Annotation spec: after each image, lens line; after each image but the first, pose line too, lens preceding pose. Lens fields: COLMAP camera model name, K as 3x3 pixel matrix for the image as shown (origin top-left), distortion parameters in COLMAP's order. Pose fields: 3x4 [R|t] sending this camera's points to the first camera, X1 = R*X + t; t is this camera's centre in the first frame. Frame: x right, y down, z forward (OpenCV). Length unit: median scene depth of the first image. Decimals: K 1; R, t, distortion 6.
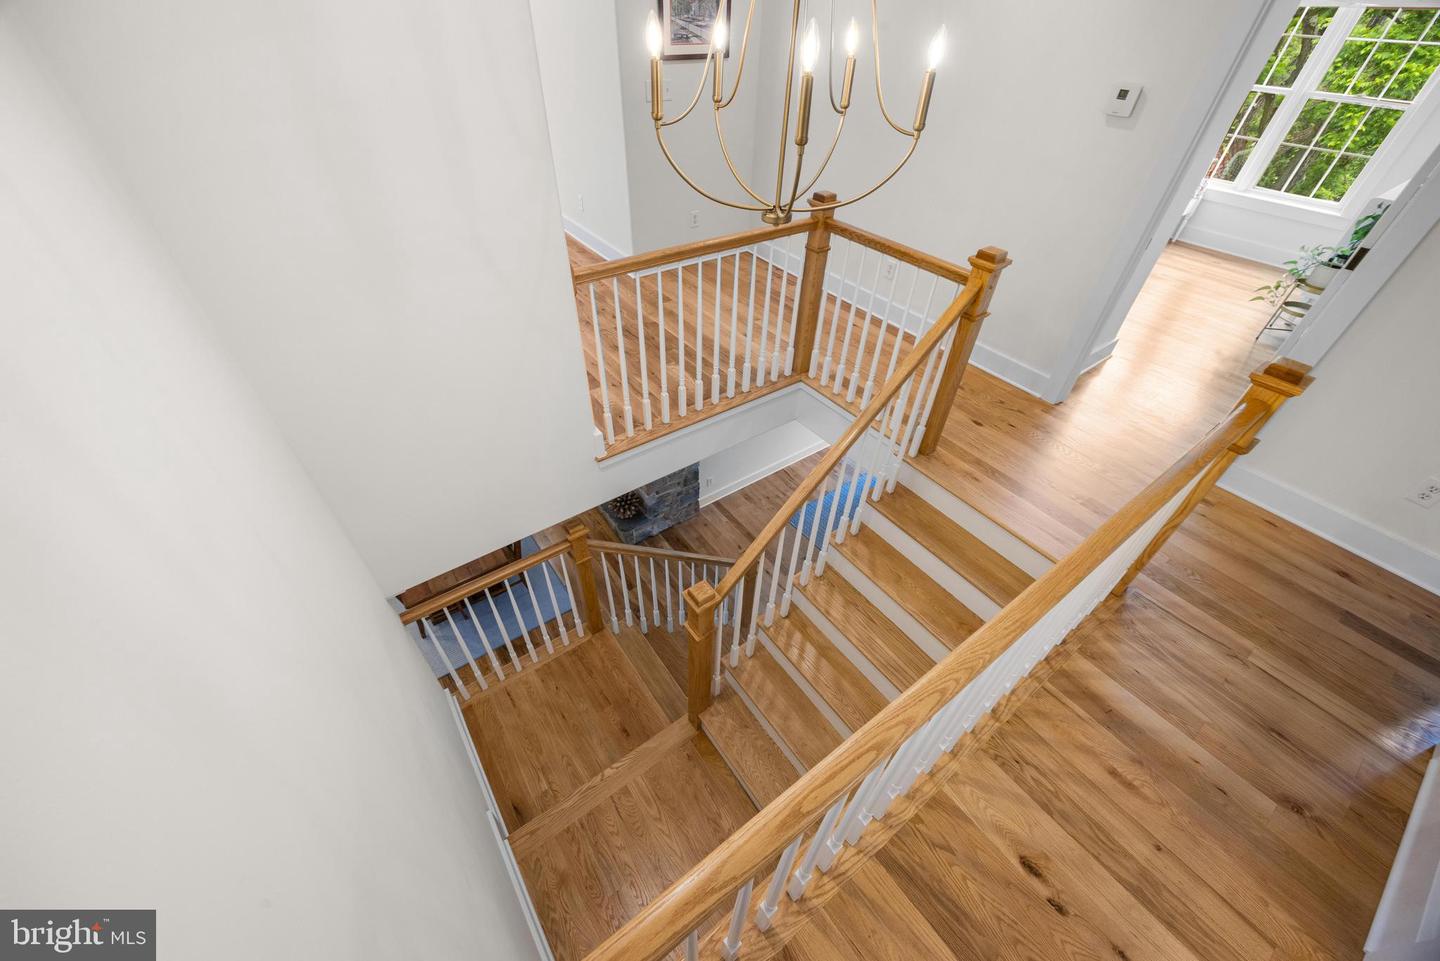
lens RADIAL K [[544.1, 0, 715.0], [0, 544.1, 480.8], [0, 0, 1]] dist [-0.000930, -0.000377]
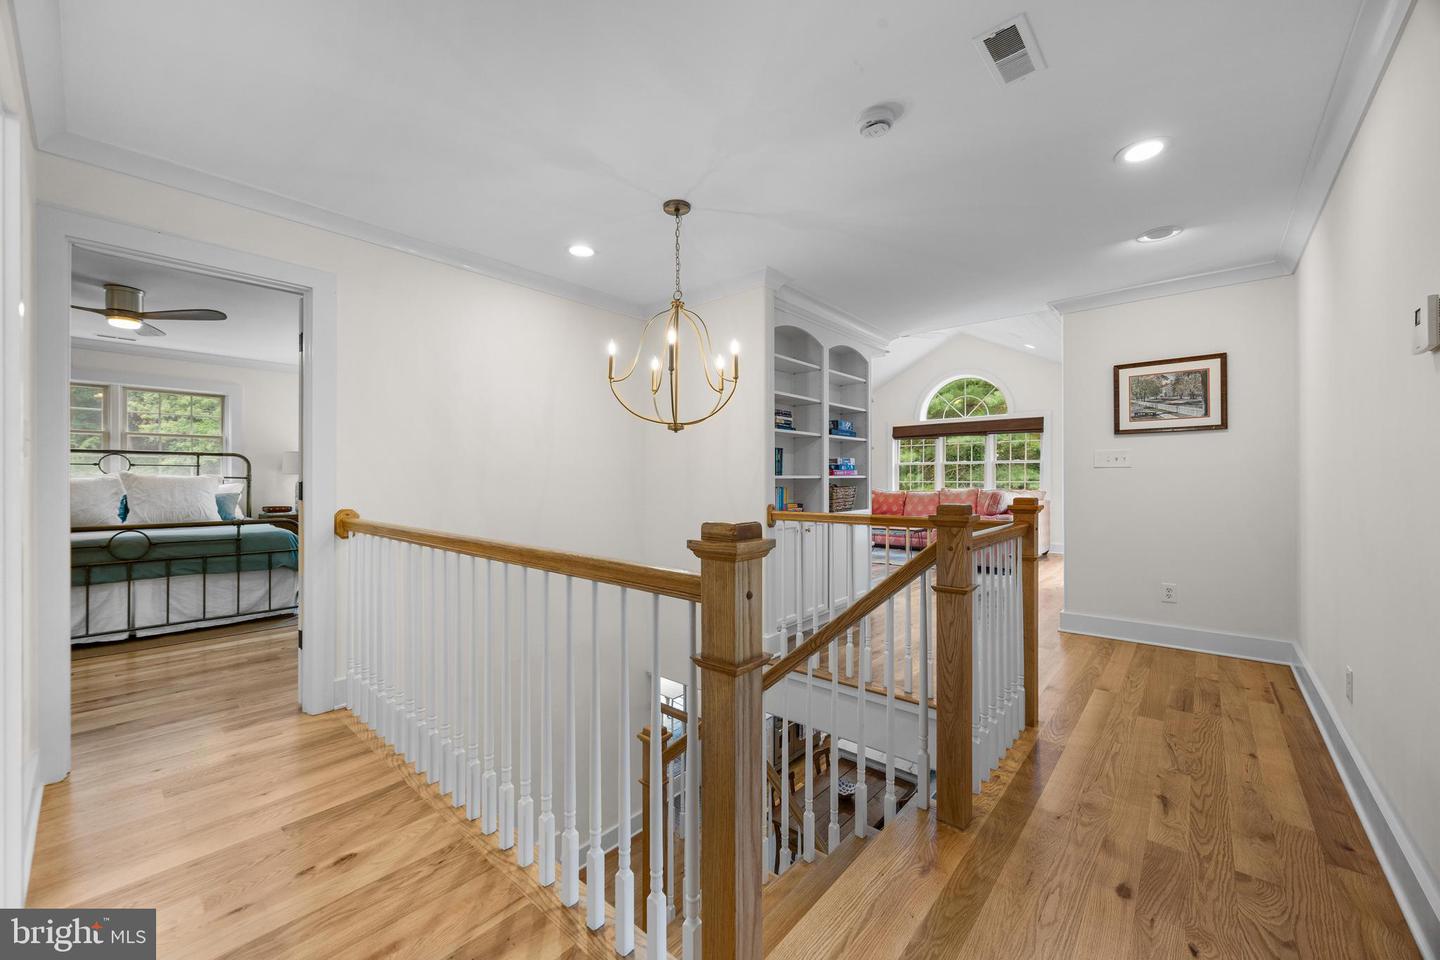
lens RADIAL K [[544.1, 0, 715.3], [0, 544.1, 472.0], [0, 0, 1]] dist [-0.000930, -0.000377]
pose [[0.222200, -0.032925, -0.974445, 1.590434], [-0.649880, 0.740040, -0.173195, -0.114461], [0.726831, 0.671757, 0.143039, 0.769947]]
